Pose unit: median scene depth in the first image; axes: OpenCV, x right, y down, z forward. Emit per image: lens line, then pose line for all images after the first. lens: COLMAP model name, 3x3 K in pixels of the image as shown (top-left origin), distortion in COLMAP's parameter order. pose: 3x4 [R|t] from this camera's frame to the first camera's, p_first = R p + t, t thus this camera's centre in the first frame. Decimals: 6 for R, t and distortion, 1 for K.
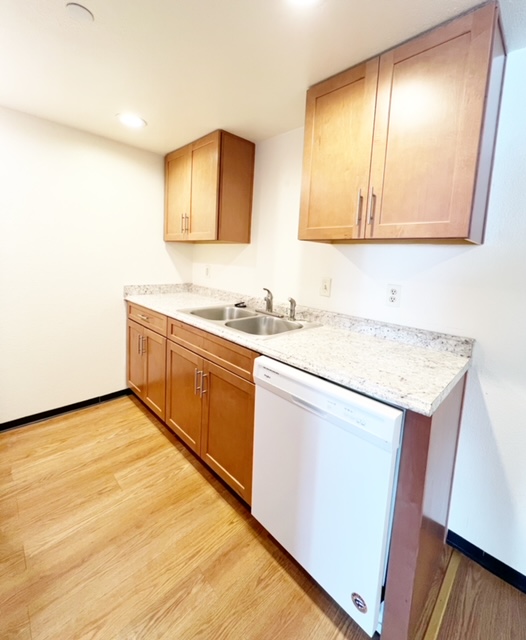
lens RADIAL K [[278.6, 0, 261.5], [0, 278.6, 302.7], [0, 0, 1]] dist [-0.000022, -0.000219]
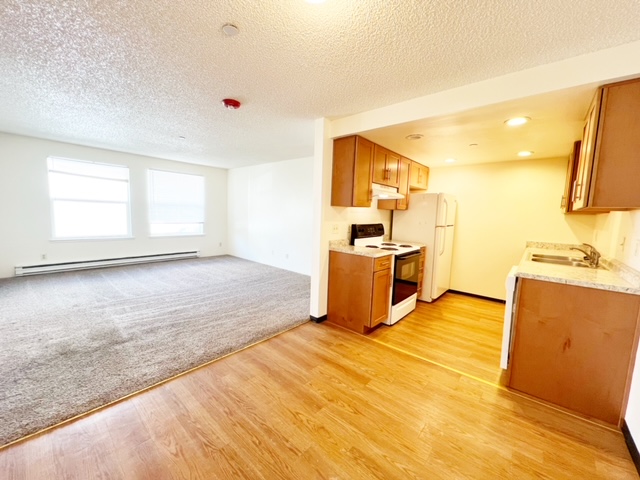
lens RADIAL K [[258.6, 0, 326.3], [0, 258.6, 239.7], [0, 0, 1]] dist [-0.001803, -0.000056]
pose [[0.099132, 0.052191, -0.993705, 1.353121], [-0.189166, 0.981401, 0.032673, 0.155755], [0.976928, 0.184736, 0.107161, -0.549385]]
